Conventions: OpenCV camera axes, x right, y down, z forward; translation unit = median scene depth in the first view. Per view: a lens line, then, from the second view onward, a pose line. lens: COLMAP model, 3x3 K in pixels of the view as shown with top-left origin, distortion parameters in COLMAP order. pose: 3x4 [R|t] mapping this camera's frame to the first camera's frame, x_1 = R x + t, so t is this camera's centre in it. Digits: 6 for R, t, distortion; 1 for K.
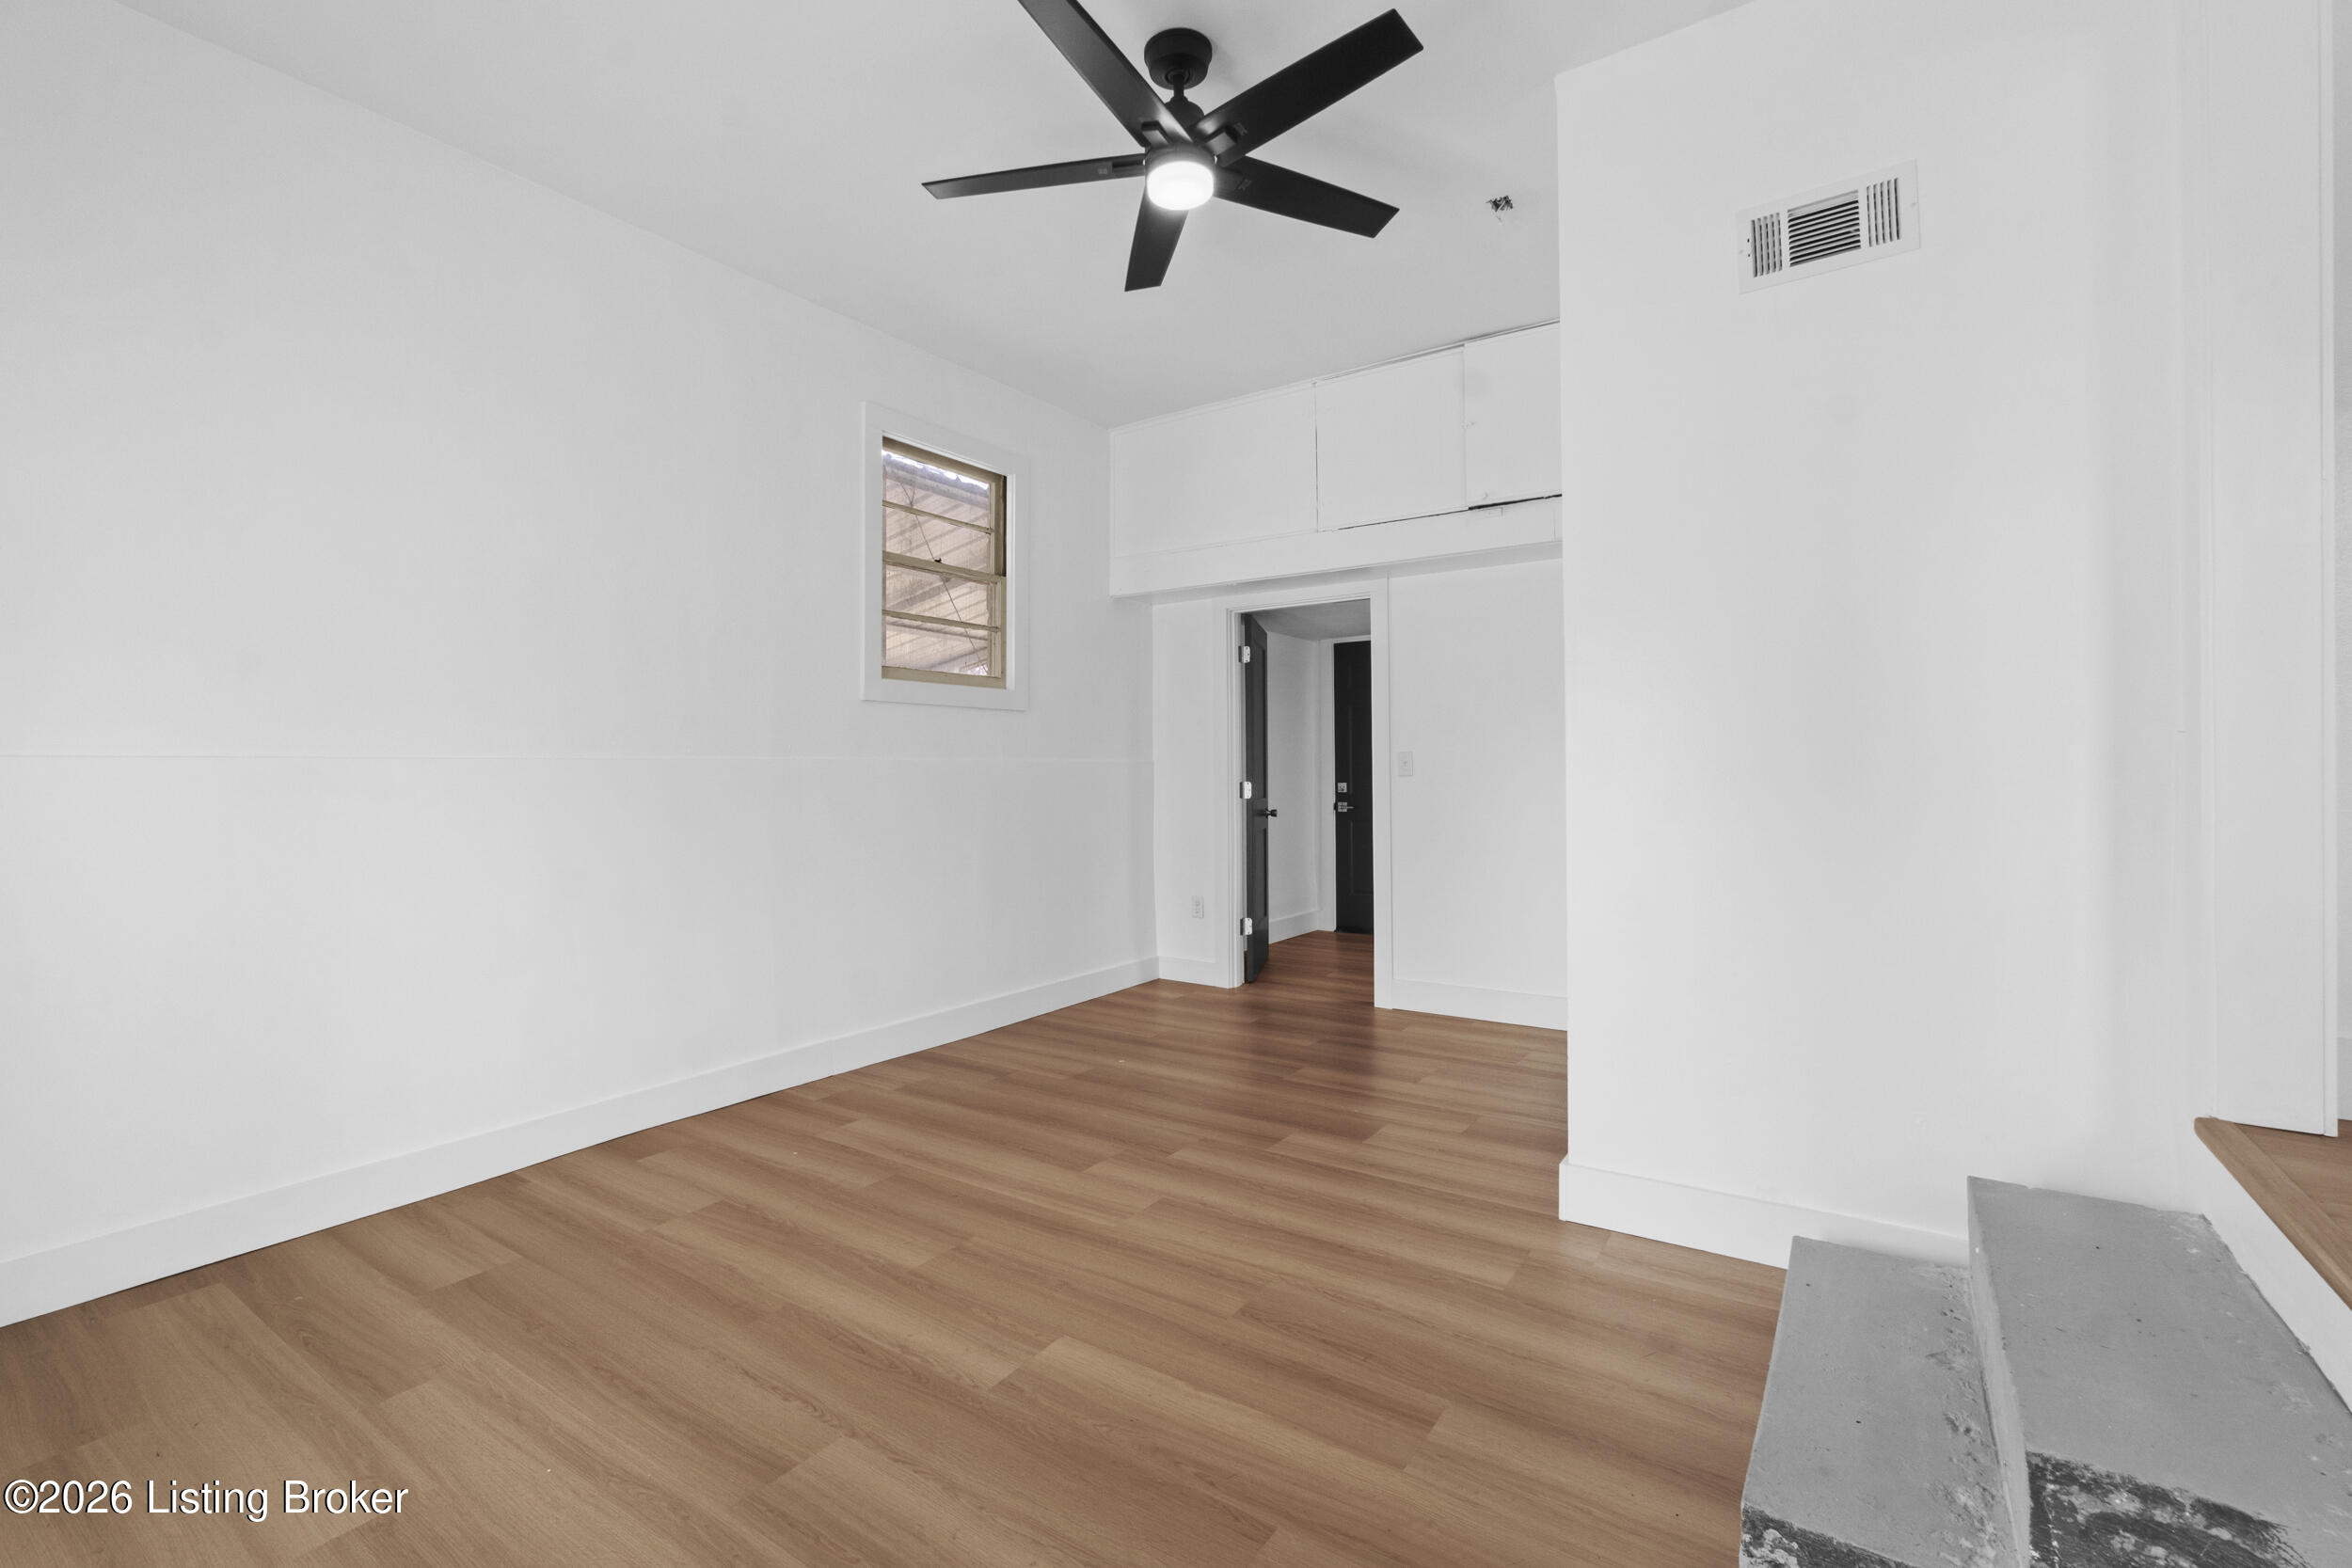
lens RADIAL K [[1038.7, 0, 1178.2], [0, 1038.7, 776.4], [0, 0, 1]] dist [-0.000295, 0.000030]
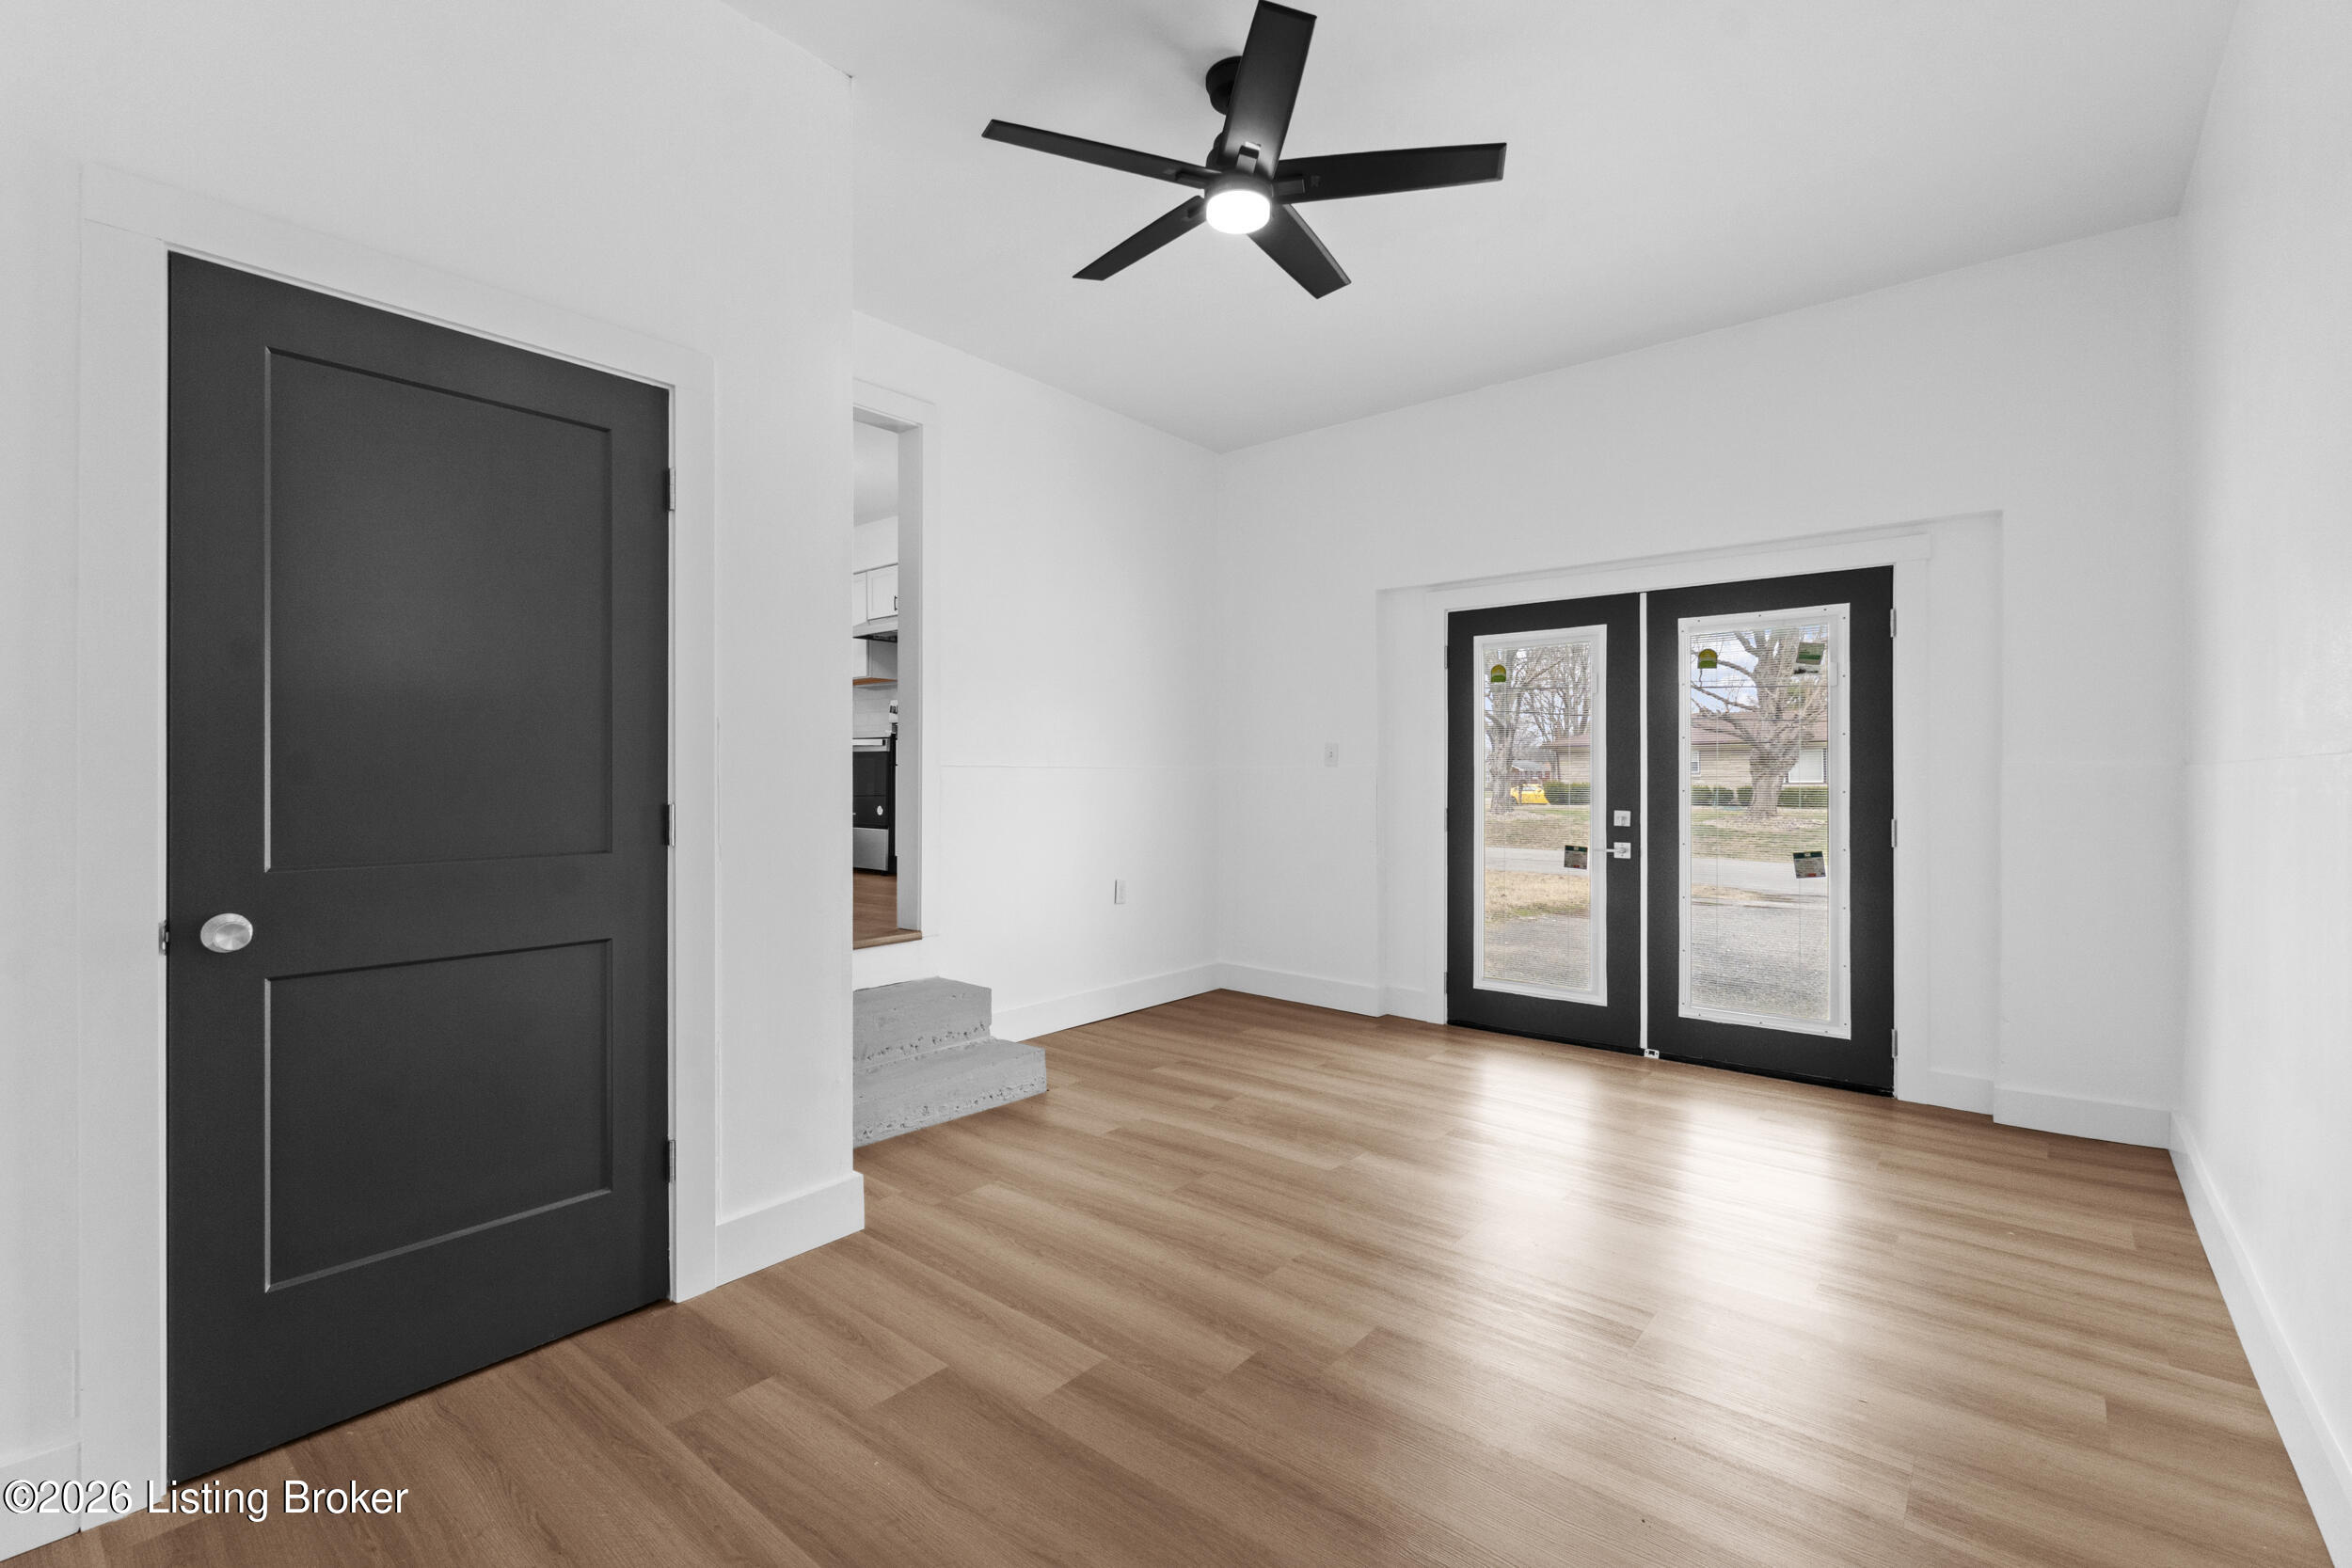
lens RADIAL K [[1038.7, 0, 1173.2], [0, 1038.7, 776.3], [0, 0, 1]] dist [-0.000295, 0.000030]
pose [[-0.996019, 0.004264, 0.089040, -0.022708], [0.004922, 0.999962, 0.007165, -0.016467], [-0.089007, 0.007575, -0.996002, 2.092215]]
